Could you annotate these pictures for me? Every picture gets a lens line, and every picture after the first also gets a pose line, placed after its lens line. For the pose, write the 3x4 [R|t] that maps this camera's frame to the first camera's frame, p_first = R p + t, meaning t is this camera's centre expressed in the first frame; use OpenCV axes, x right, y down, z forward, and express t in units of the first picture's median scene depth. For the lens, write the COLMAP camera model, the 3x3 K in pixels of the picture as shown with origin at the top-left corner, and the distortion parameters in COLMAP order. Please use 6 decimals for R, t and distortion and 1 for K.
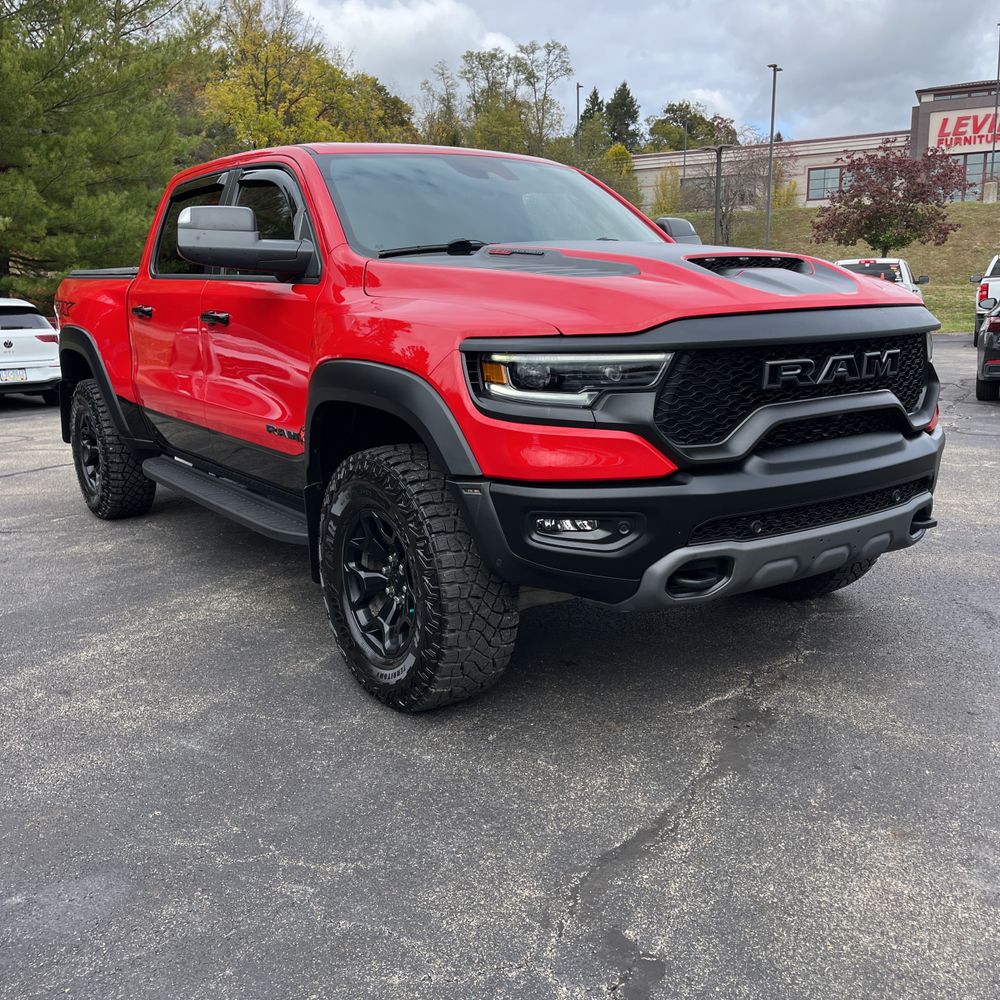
lens RADIAL K [[1029.1, 0, 493.6], [0, 1029.1, 498.3], [0, 0, 1]] dist [0.032599, 0.000000]
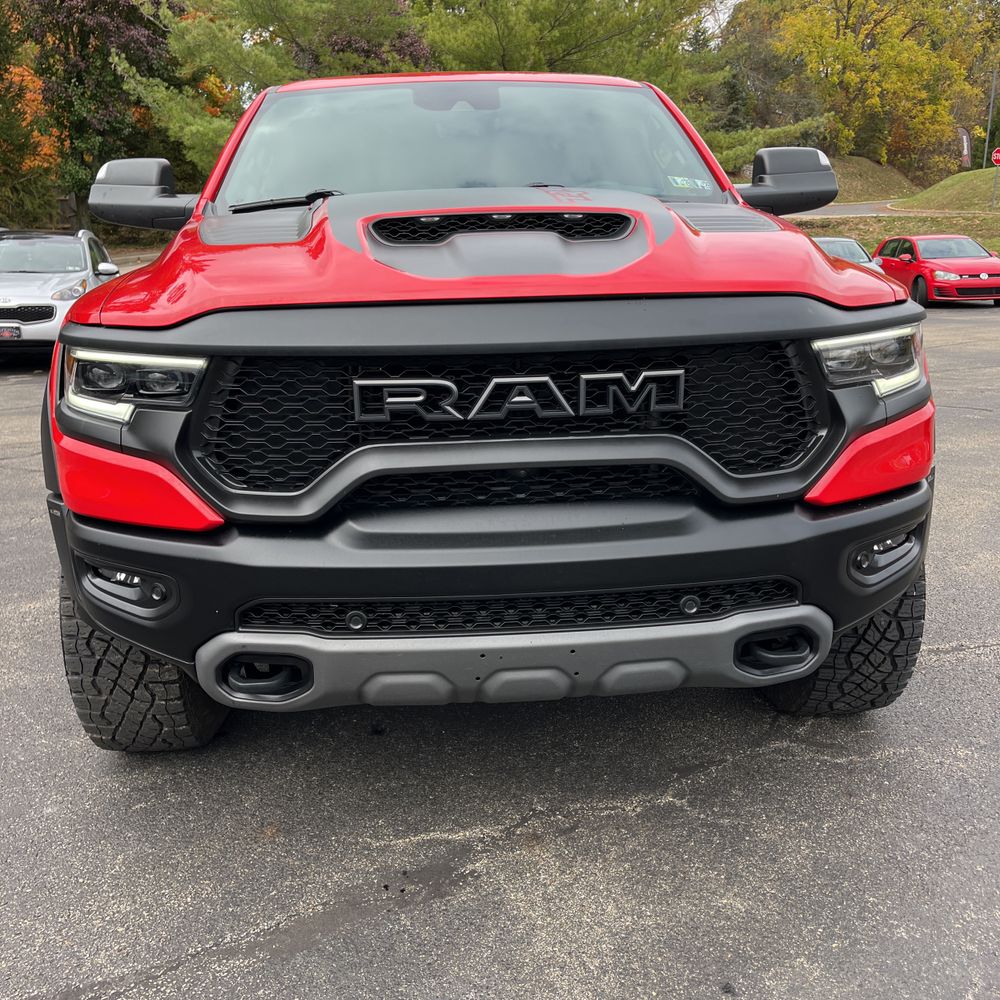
lens RADIAL K [[1029.1, 0, 501.2], [0, 1029.1, 504.1], [0, 0, 1]] dist [0.032599, 0.000000]
pose [[0.856686, 0.133692, -0.498212, 0.647939], [-0.103593, 0.990743, 0.087728, -0.114864], [0.505328, -0.023544, 0.862606, 0.450050]]
